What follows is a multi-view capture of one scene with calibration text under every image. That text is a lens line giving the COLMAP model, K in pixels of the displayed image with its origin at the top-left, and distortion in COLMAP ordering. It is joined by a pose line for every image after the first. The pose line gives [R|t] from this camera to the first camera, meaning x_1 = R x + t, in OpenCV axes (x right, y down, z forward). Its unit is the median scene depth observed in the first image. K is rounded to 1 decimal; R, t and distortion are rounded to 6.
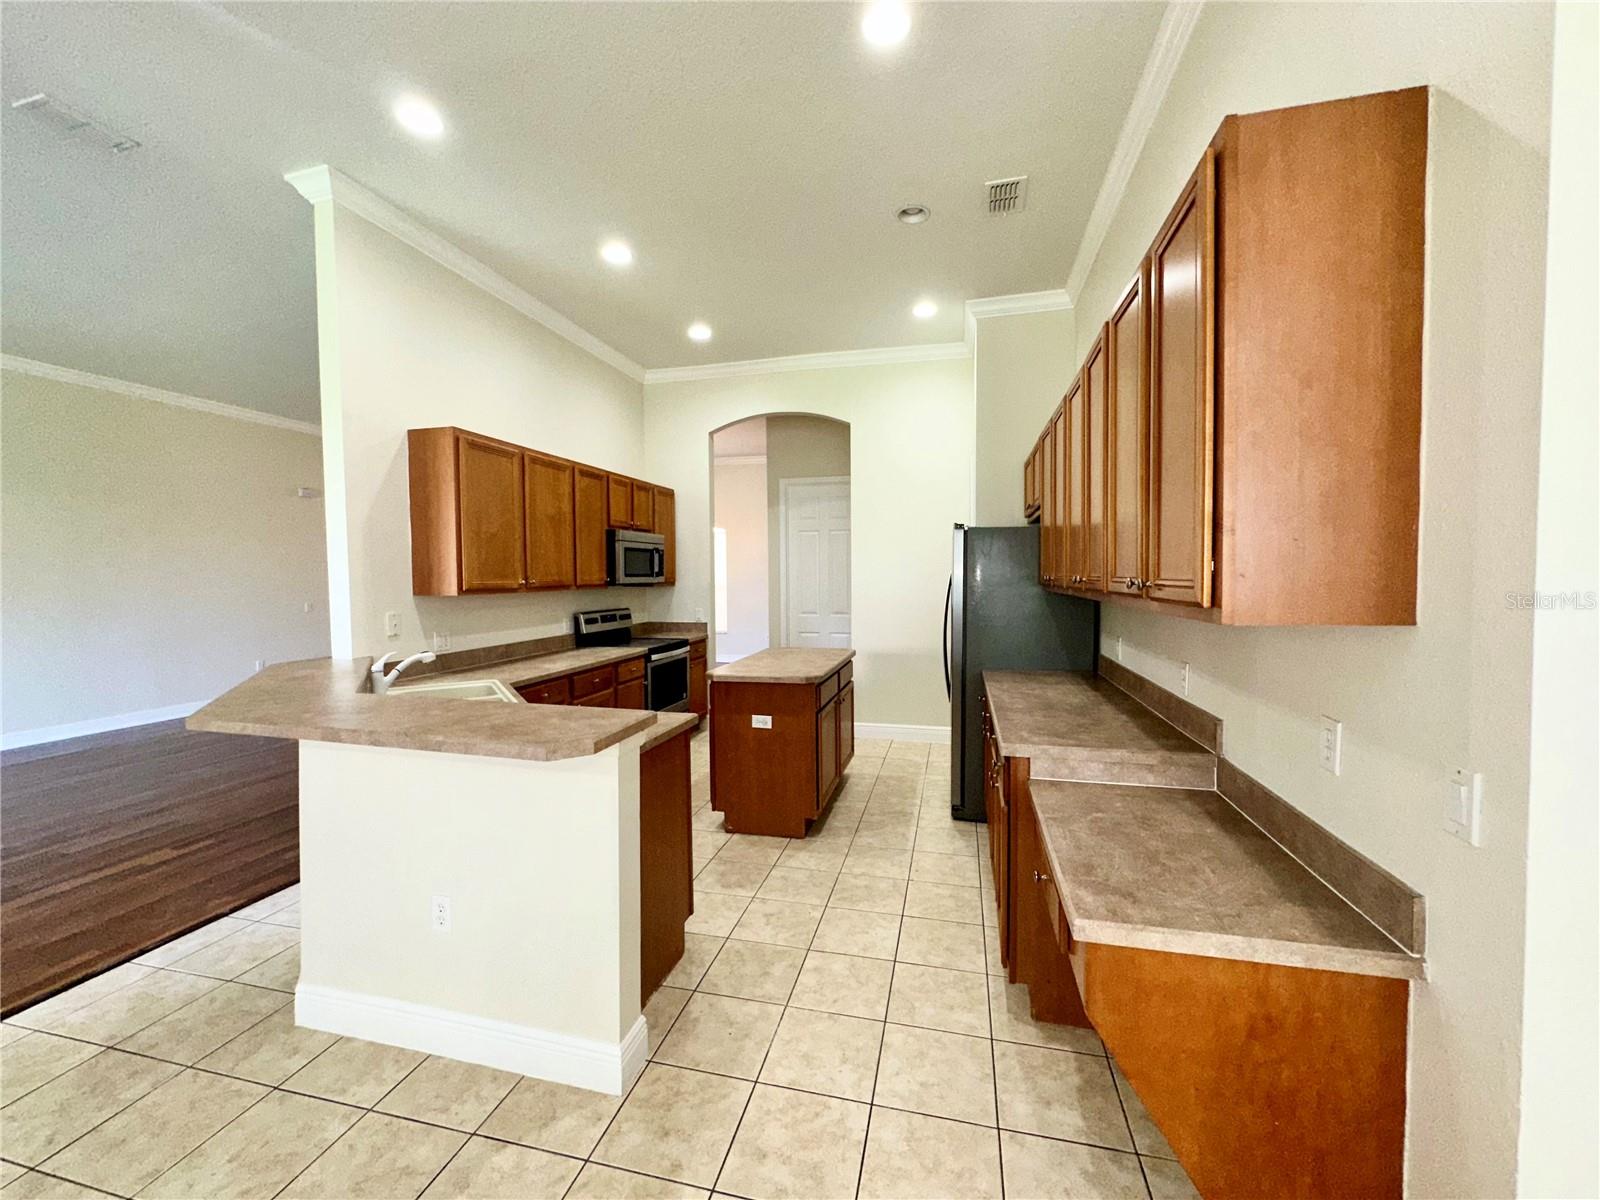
lens RADIAL K [[638.9, 0, 801.5], [0, 638.9, 593.0], [0, 0, 1]] dist [-0.002105, 0.000679]
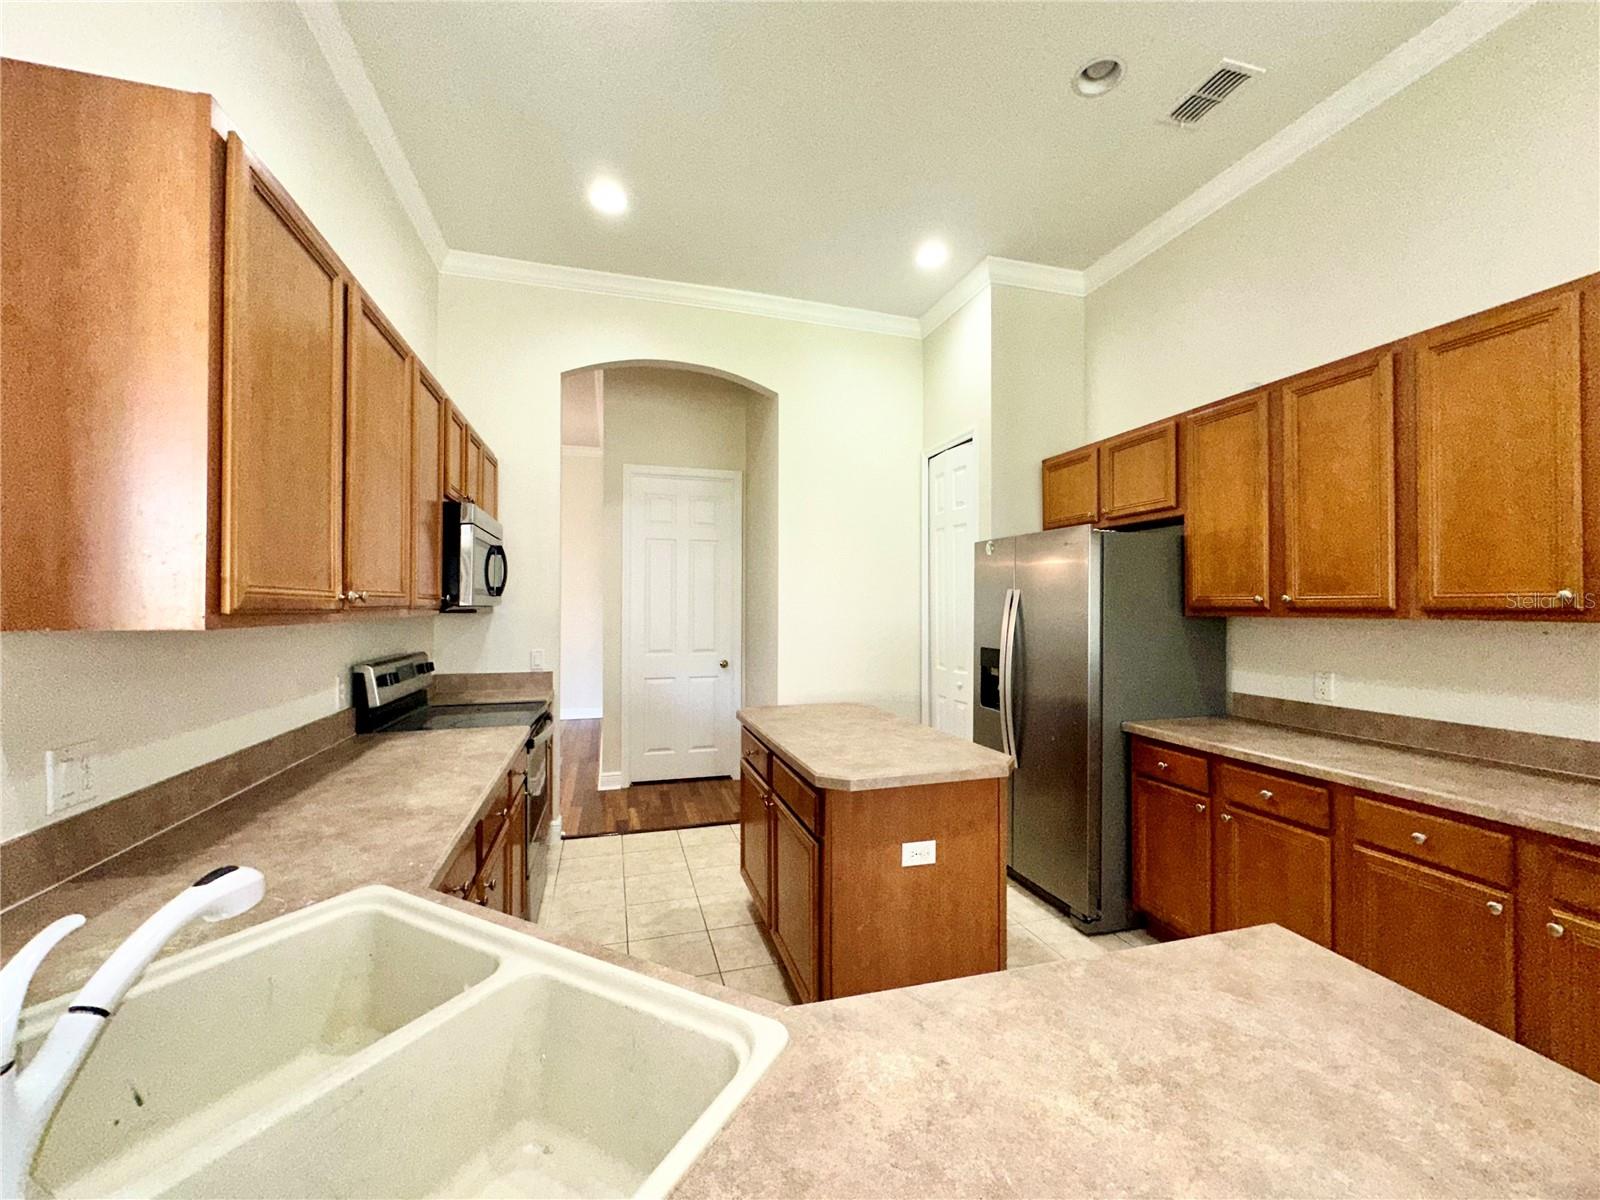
lens RADIAL K [[638.9, 0, 800.4], [0, 638.9, 602.1], [0, 0, 1]] dist [-0.002105, 0.000679]
pose [[0.861684, 0.014034, 0.507252, -0.490974], [0.004529, 0.999365, -0.035343, 0.003155], [-0.507426, 0.032751, 0.861073, 0.641823]]
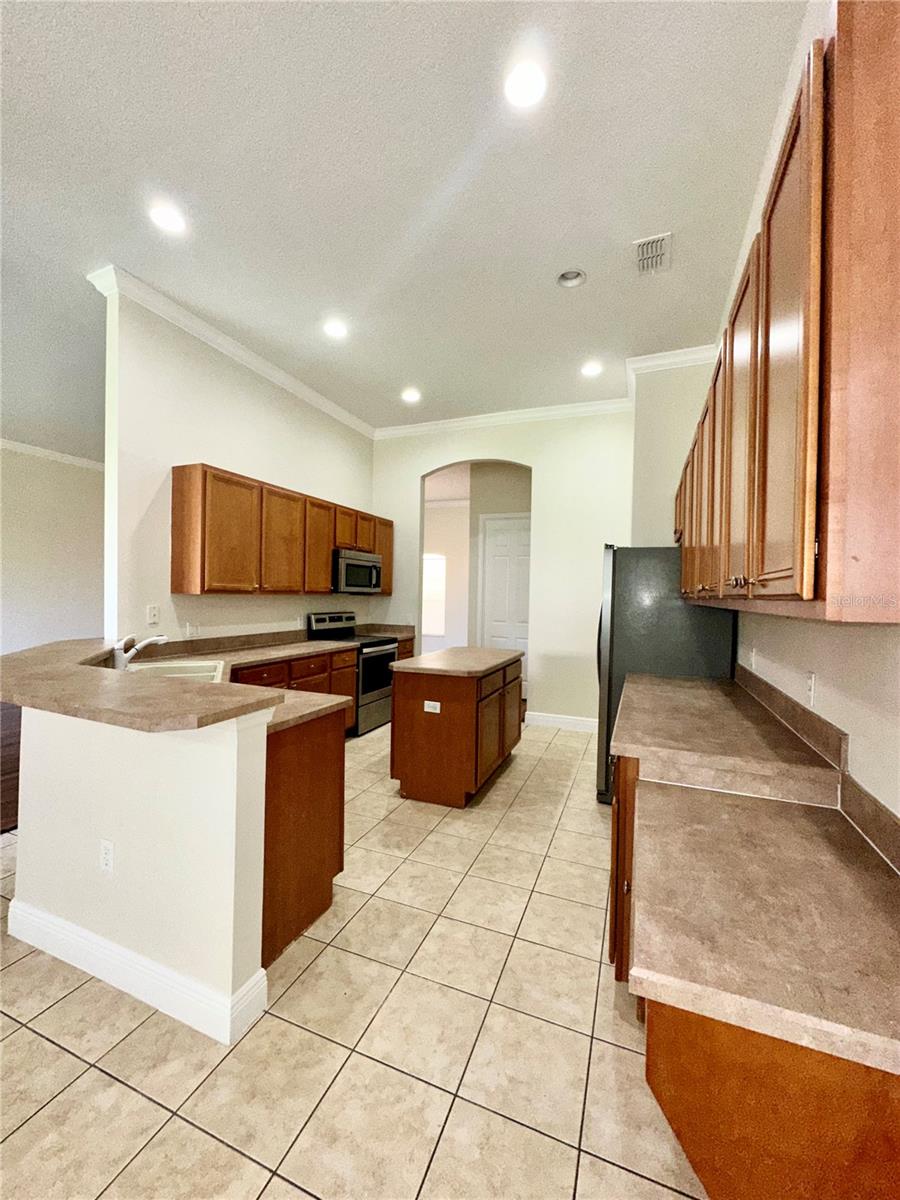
lens RADIAL K [[479.2, 0, 450.4], [0, 479.2, 597.5], [0, 0, 1]] dist [-0.002105, 0.000679]
pose [[0.989659, 0.026878, -0.140898, 0.104273], [-0.030262, 0.999301, -0.021928, 0.018224], [0.140211, 0.025965, 0.989781, 0.128652]]
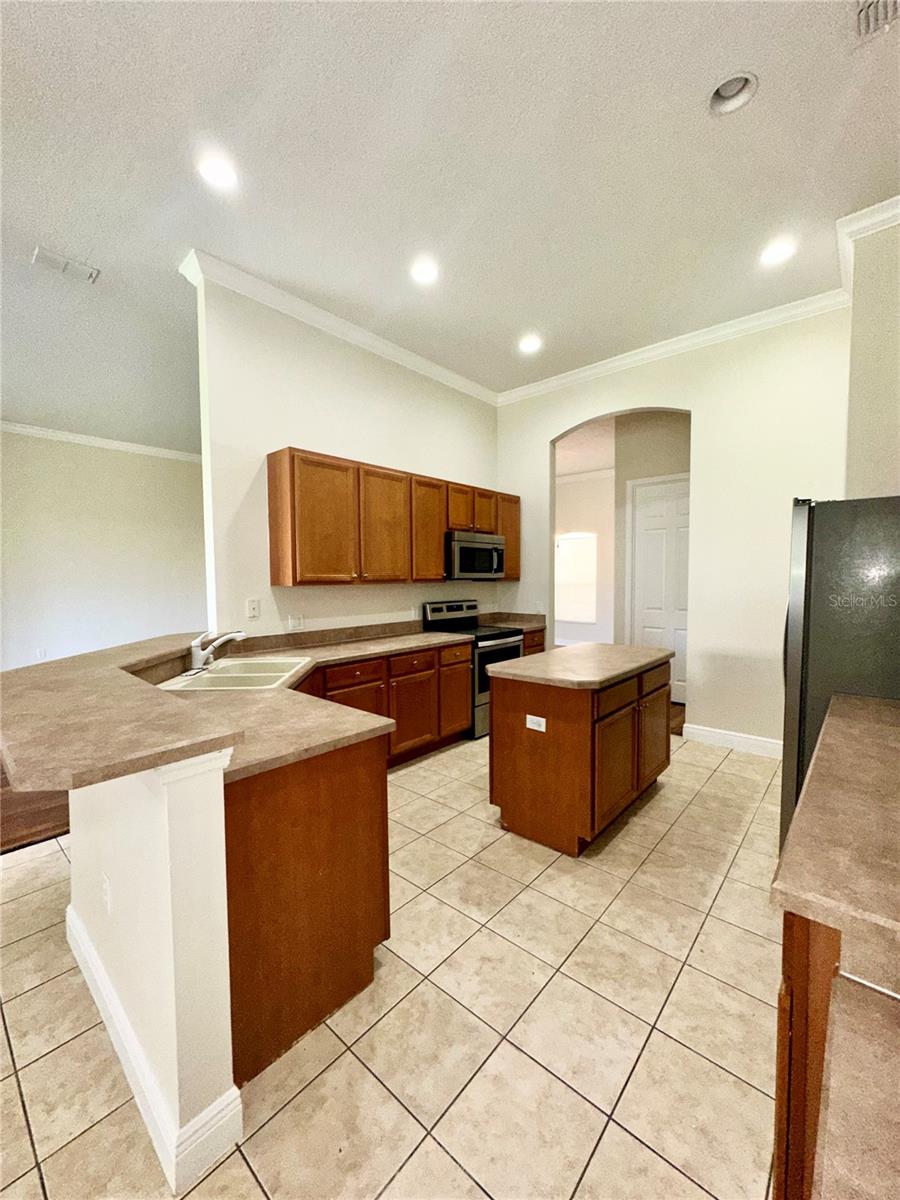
lens RADIAL K [[479.2, 0, 451.1], [0, 479.2, 599.2], [0, 0, 1]] dist [-0.002105, 0.000679]
pose [[0.888171, 0.022226, -0.458975, 0.166843], [-0.012638, 0.999633, 0.023952, 0.003688], [0.459339, -0.015473, 0.888126, 0.357369]]
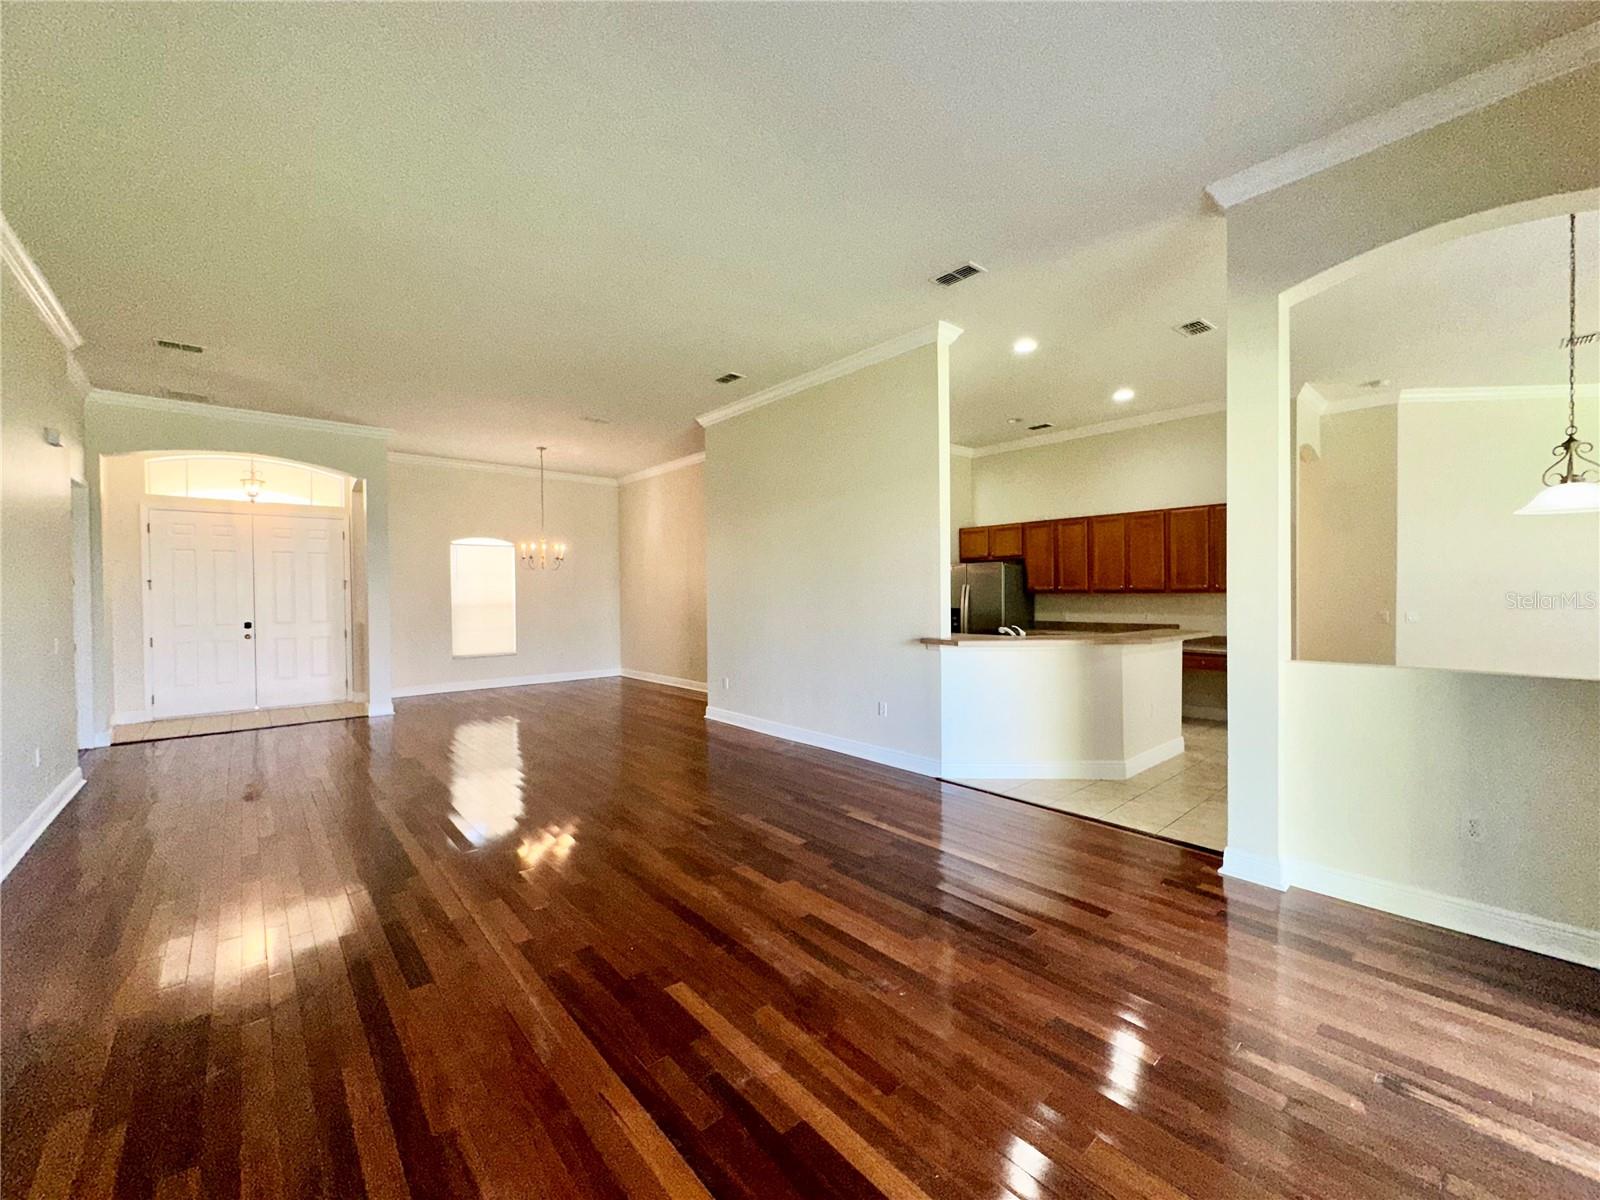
lens RADIAL K [[638.9, 0, 795.6], [0, 638.9, 599.6], [0, 0, 1]] dist [-0.002105, 0.000679]
pose [[0.581263, -0.002507, 0.813712, -1.111257], [0.024035, 0.999612, -0.014089, 0.012628], [-0.813361, 0.027747, 0.581098, 0.554702]]
